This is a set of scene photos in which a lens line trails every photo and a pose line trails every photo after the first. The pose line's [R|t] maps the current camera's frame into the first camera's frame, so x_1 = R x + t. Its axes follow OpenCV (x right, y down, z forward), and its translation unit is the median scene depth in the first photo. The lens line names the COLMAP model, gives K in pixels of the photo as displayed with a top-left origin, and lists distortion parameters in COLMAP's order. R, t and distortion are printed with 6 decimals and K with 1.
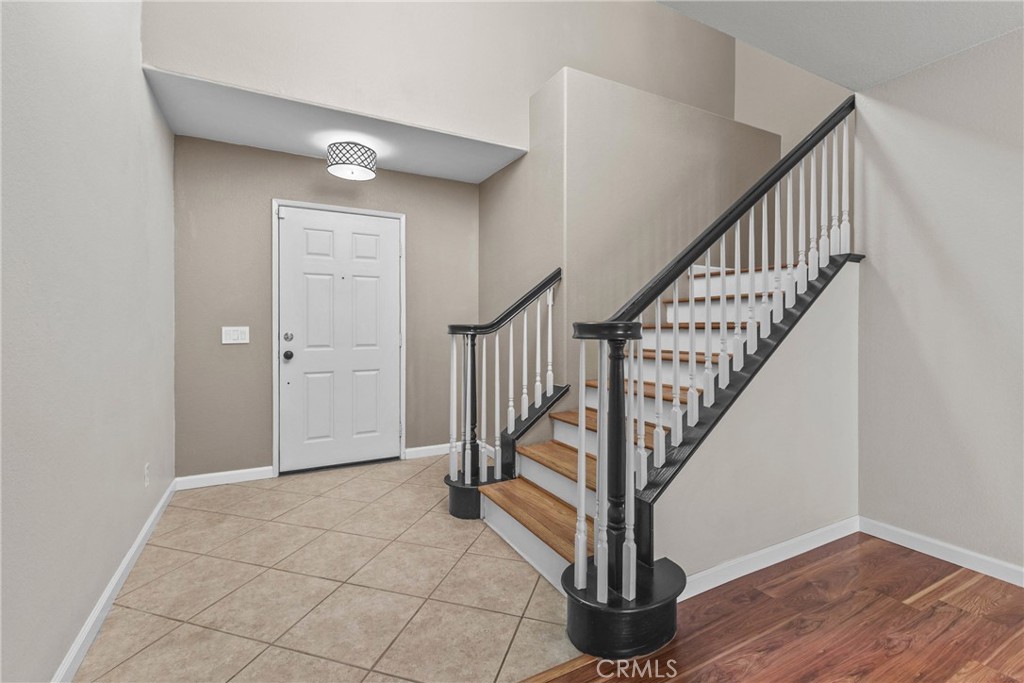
lens RADIAL K [[447.1, 0, 506.0], [0, 447.1, 334.7], [0, 0, 1]] dist [0.001072, -0.000091]
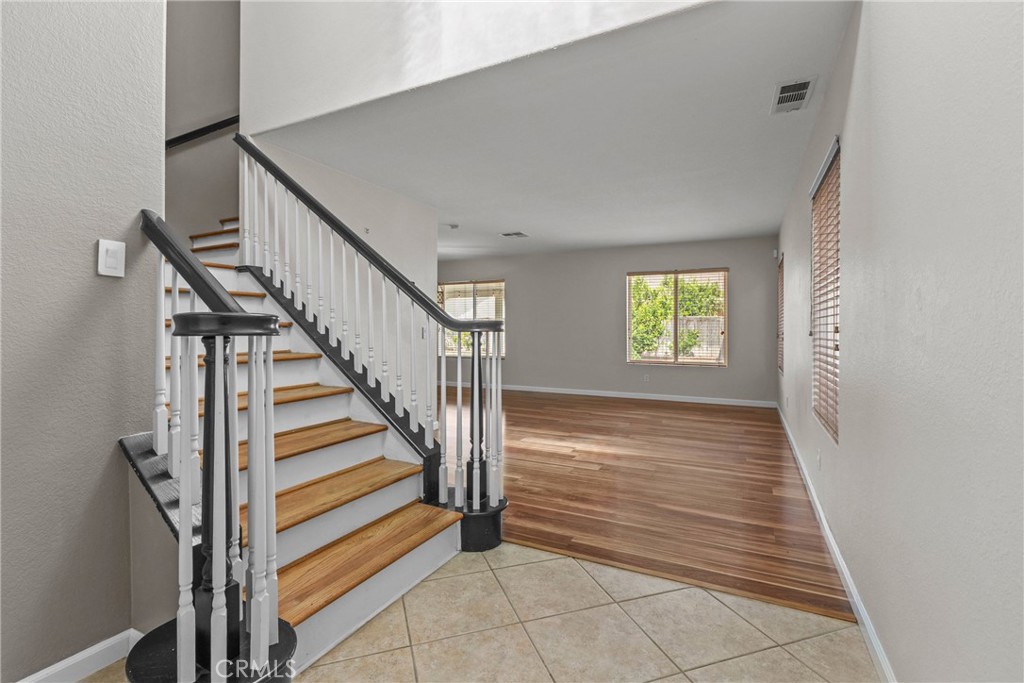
lens RADIAL K [[459.2, 0, 508.5], [0, 459.2, 336.1], [0, 0, 1]] dist [0.003444, 0.000240]
pose [[-0.569215, -0.011949, 0.822102, -0.900843], [0.008720, 0.999750, 0.020569, -0.013131], [-0.822142, 0.018877, -0.568969, 1.503936]]
